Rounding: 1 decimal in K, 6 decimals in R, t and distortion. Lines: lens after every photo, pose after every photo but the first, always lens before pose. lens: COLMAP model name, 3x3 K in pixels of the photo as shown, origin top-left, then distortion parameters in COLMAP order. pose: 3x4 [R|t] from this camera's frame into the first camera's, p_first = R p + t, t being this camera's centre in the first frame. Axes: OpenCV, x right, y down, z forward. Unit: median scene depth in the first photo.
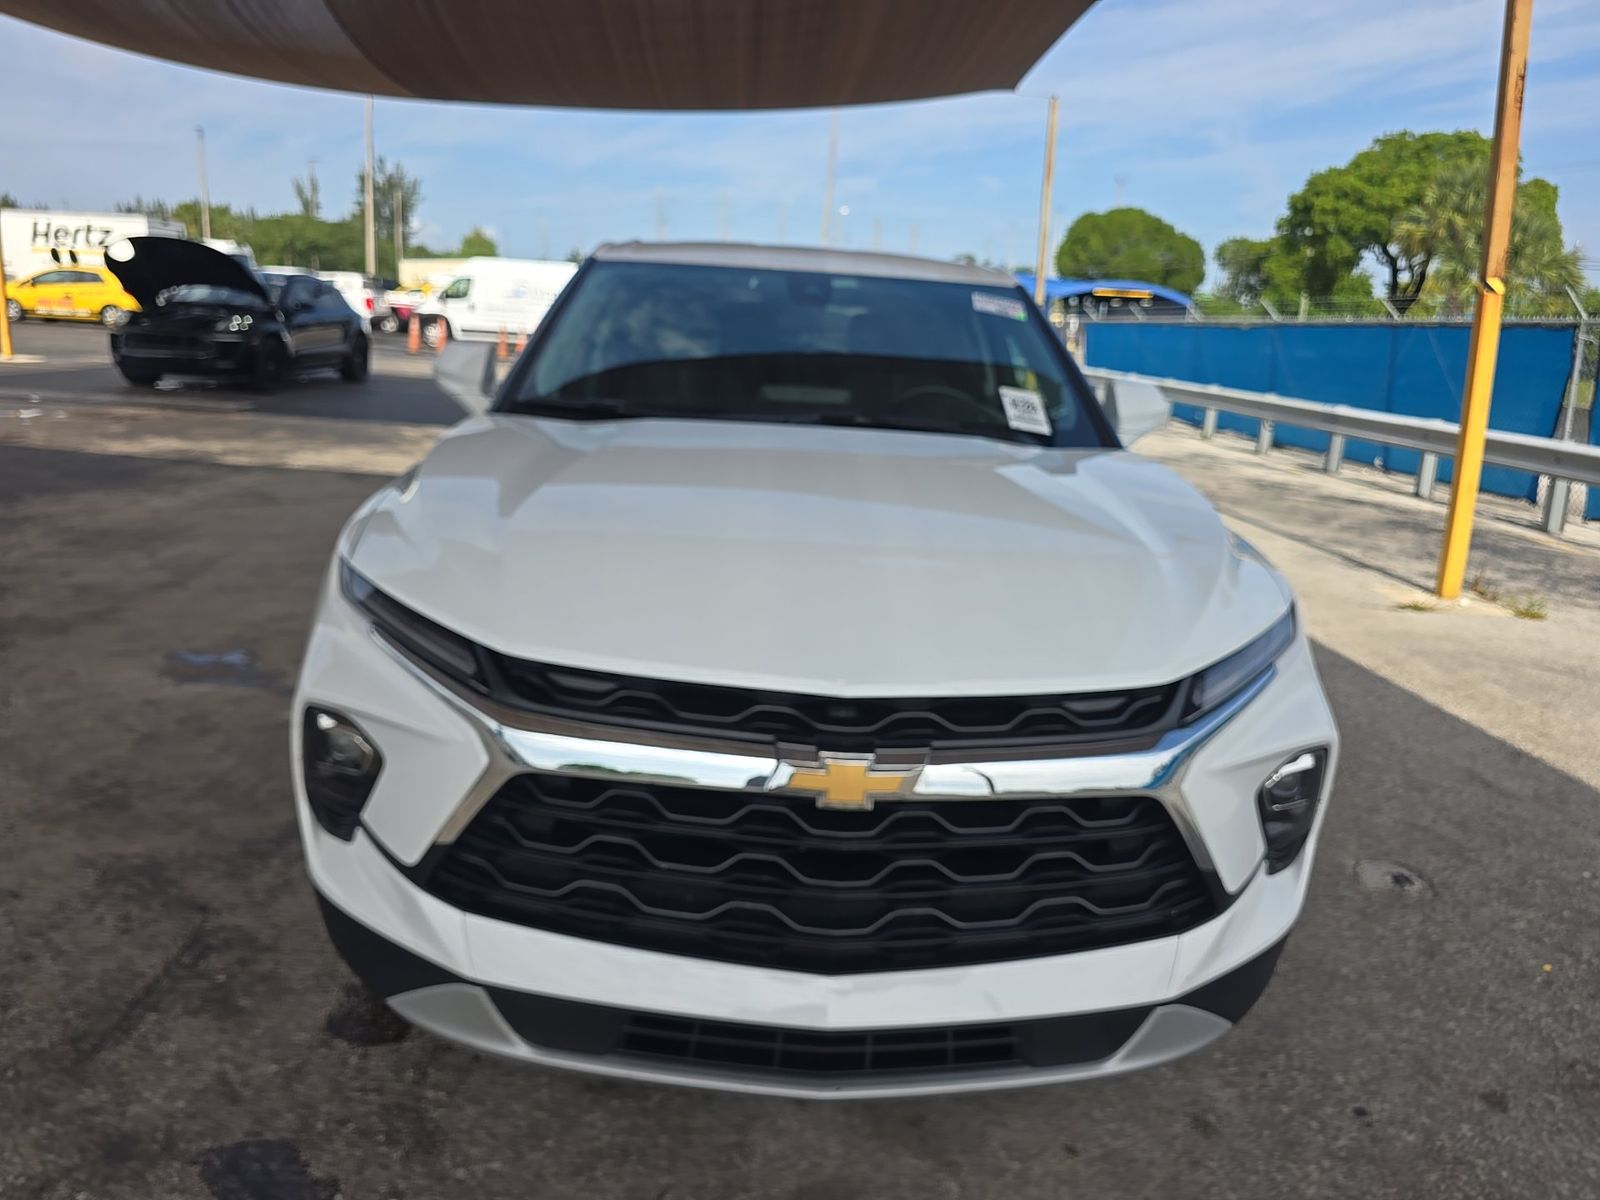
lens RADIAL K [[1056.0, 0, 800.0], [0, 1056.0, 600.0], [0, 0, 1]] dist [0.031333, -0.049470]
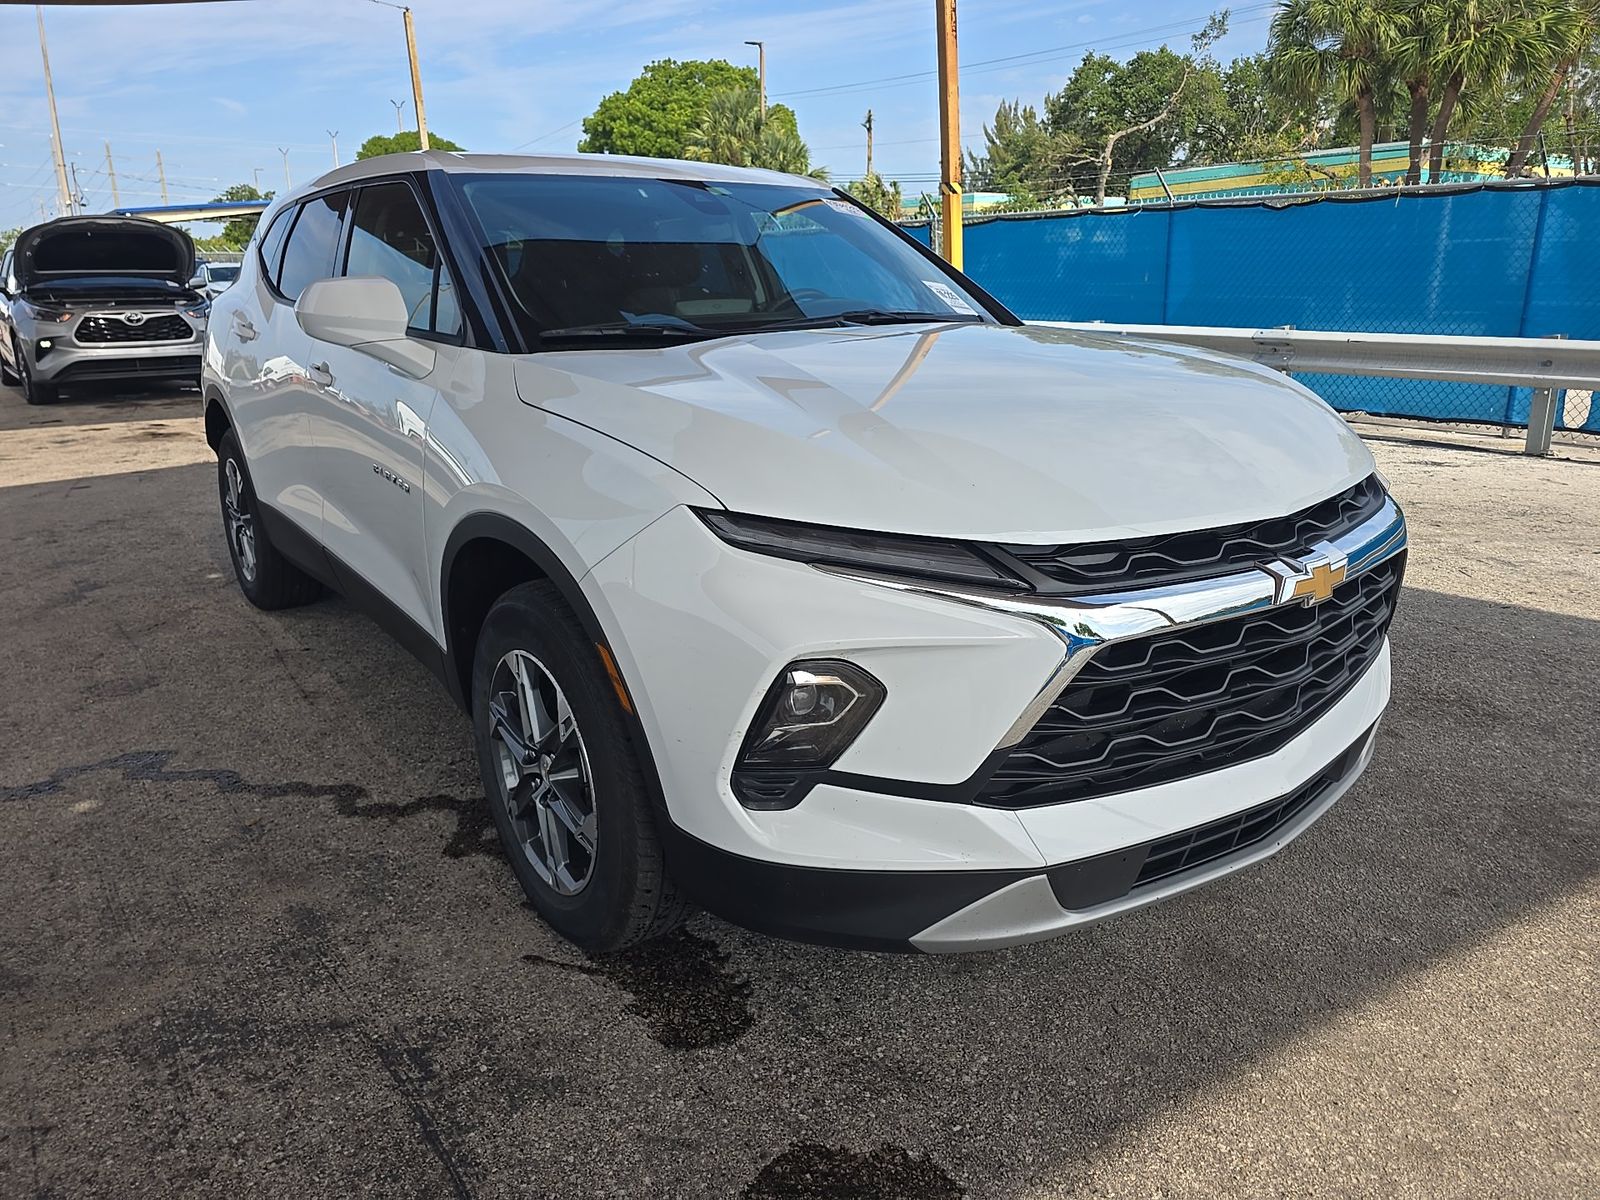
lens RADIAL K [[1056.0, 0, 800.0], [0, 1056.0, 600.0], [0, 0, 1]] dist [0.031333, -0.049470]
pose [[0.827731, -0.227603, 0.512892, -0.704559], [0.195959, 0.973743, 0.115863, -0.041385], [-0.525796, 0.004602, 0.850599, 0.185813]]
